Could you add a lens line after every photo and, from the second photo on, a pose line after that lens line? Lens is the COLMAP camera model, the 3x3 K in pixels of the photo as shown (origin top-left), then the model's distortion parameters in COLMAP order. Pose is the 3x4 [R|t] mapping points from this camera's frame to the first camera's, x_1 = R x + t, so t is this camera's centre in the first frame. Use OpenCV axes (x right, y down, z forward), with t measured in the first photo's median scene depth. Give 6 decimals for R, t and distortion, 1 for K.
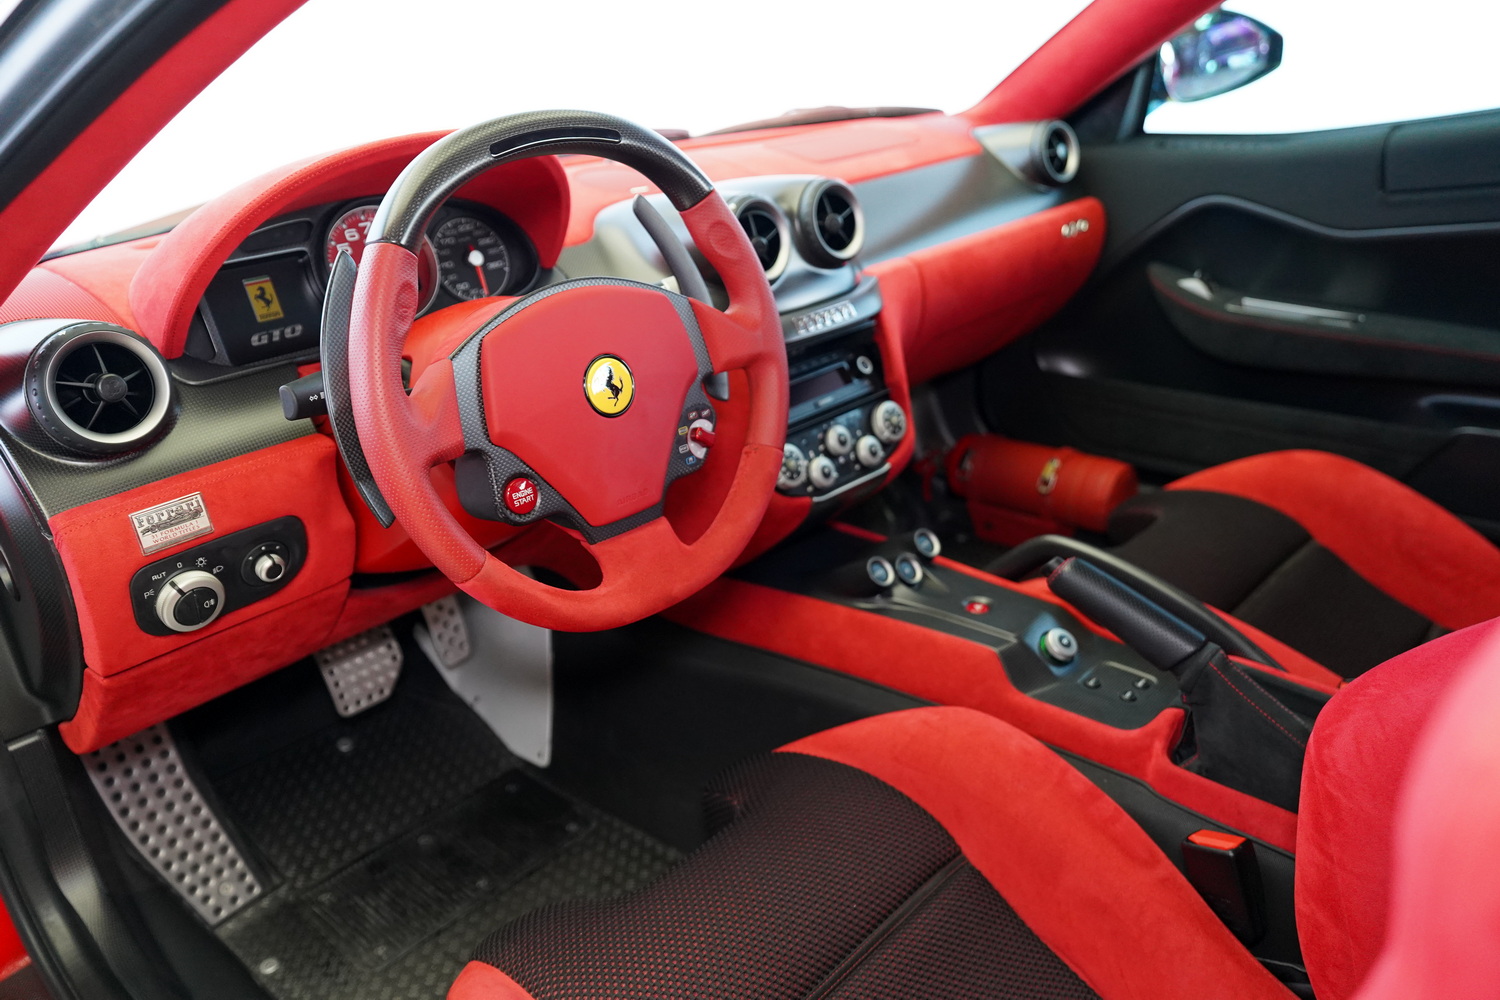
lens RADIAL K [[1170.9, 0, 750.0], [0, 1170.9, 500.0], [0, 0, 1]] dist [-0.003291, 0.054048]
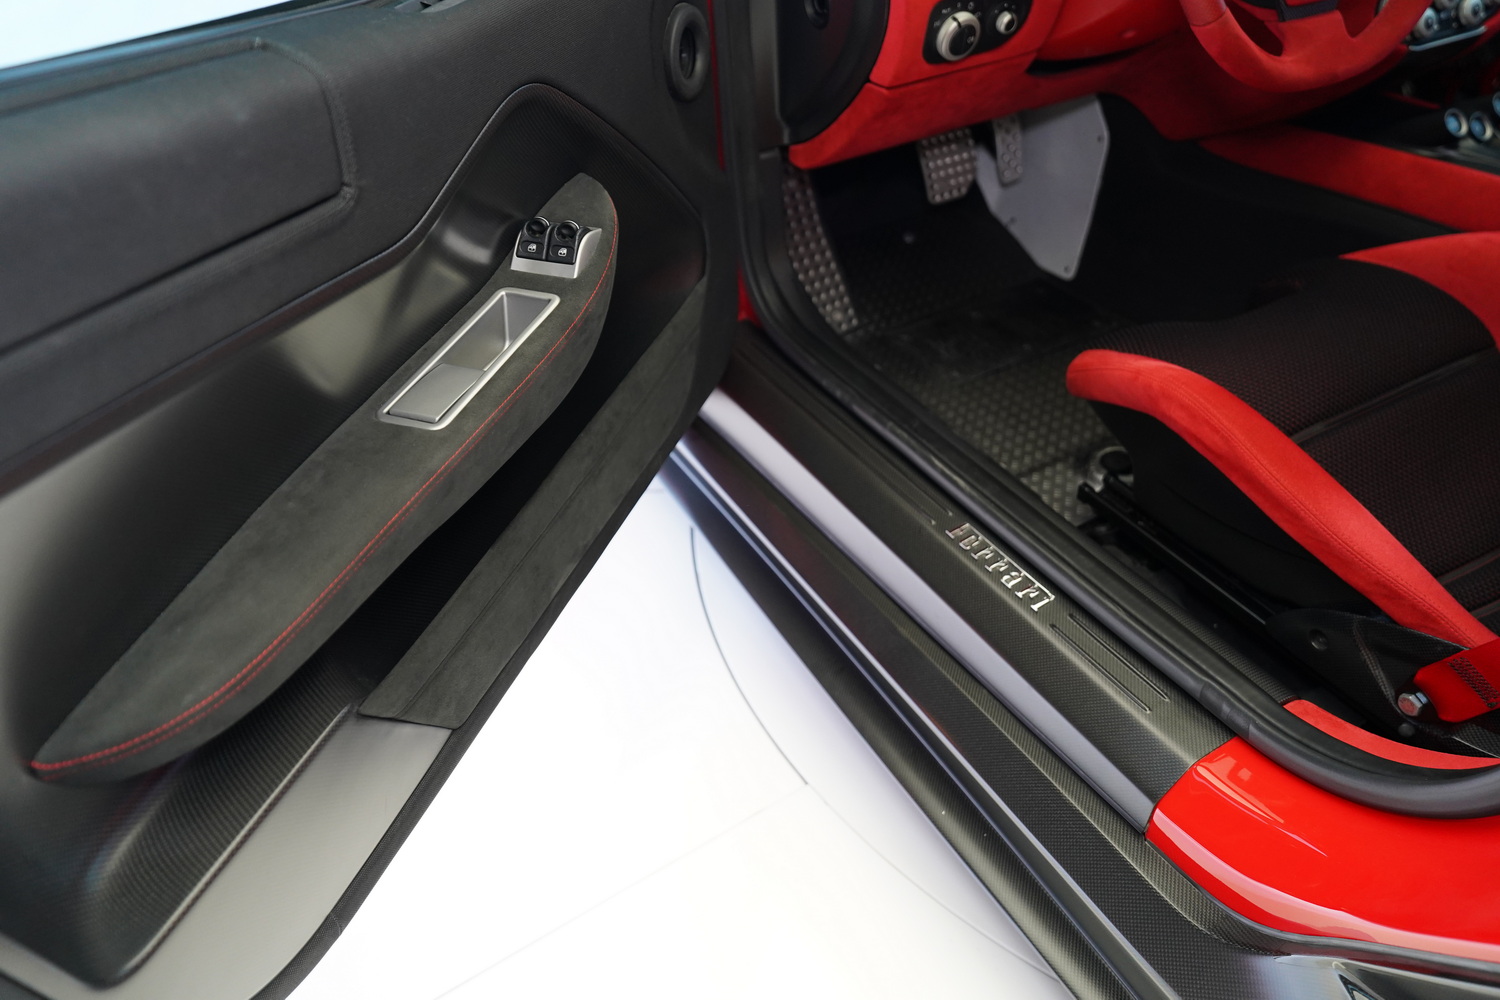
lens RADIAL K [[1170.9, 0, 750.0], [0, 1170.9, 500.0], [0, 0, 1]] dist [-0.003291, 0.054048]
pose [[0.953354, 0.199369, -0.226645, -0.200484], [-0.129525, 0.948396, 0.289428, 0.160772], [0.272652, -0.246571, 0.929980, -0.315995]]
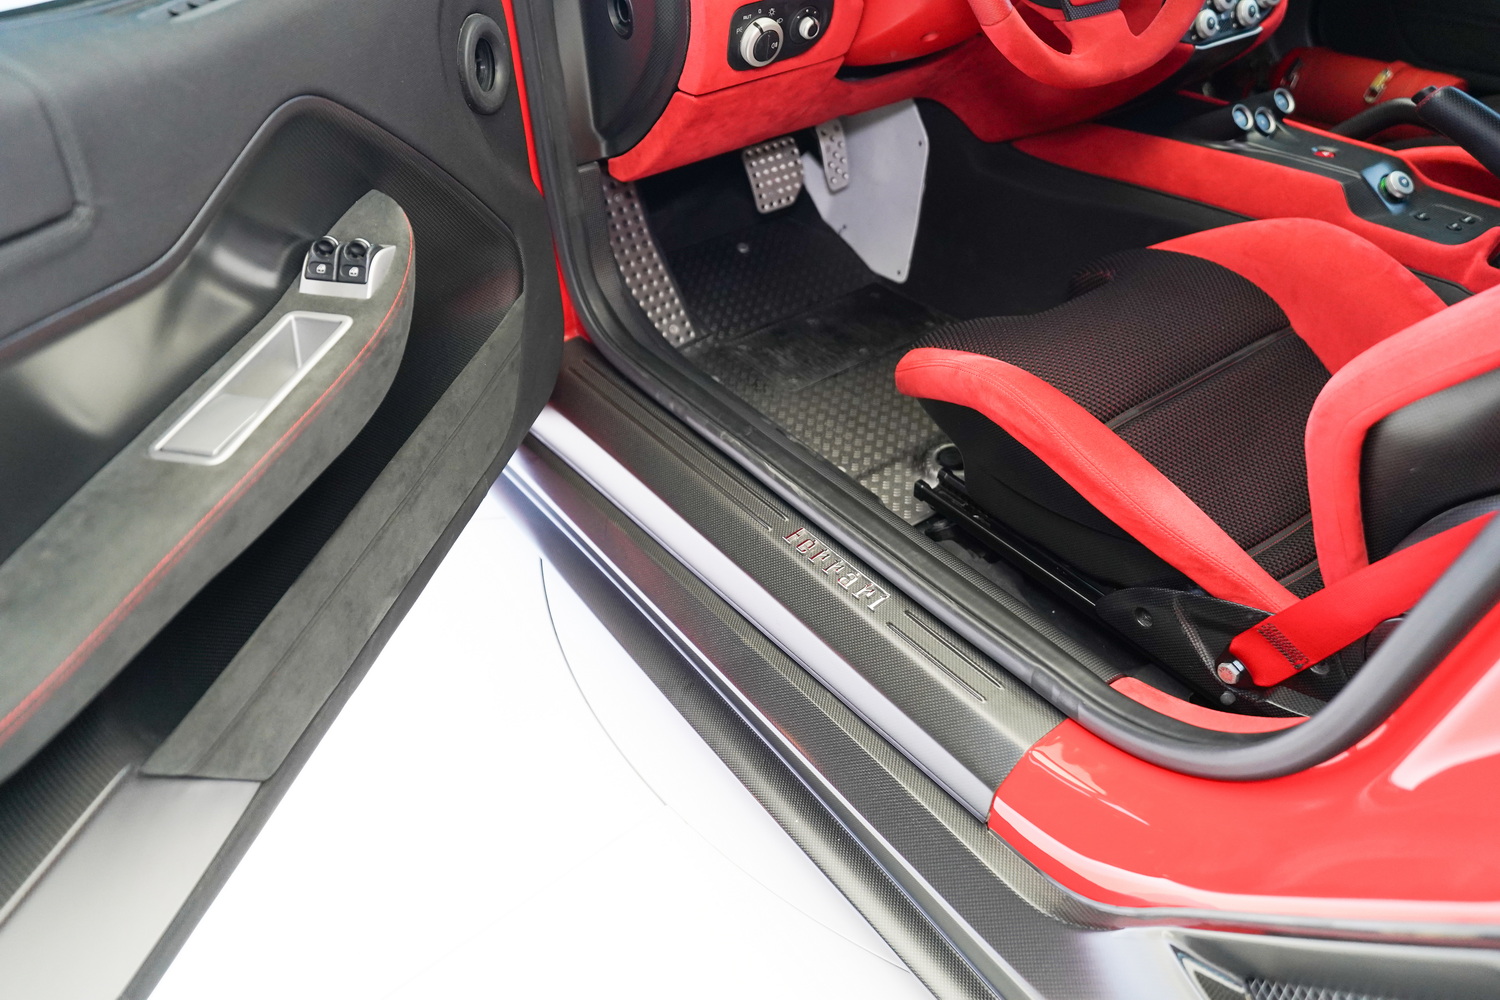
lens RADIAL K [[1170.9, 0, 750.0], [0, 1170.9, 500.0], [0, 0, 1]] dist [-0.003291, 0.054048]
pose [[0.982494, 0.132582, -0.130874, -0.166465], [-0.094741, 0.960468, 0.261772, 0.165958], [0.160406, -0.244790, 0.956215, -0.294853]]
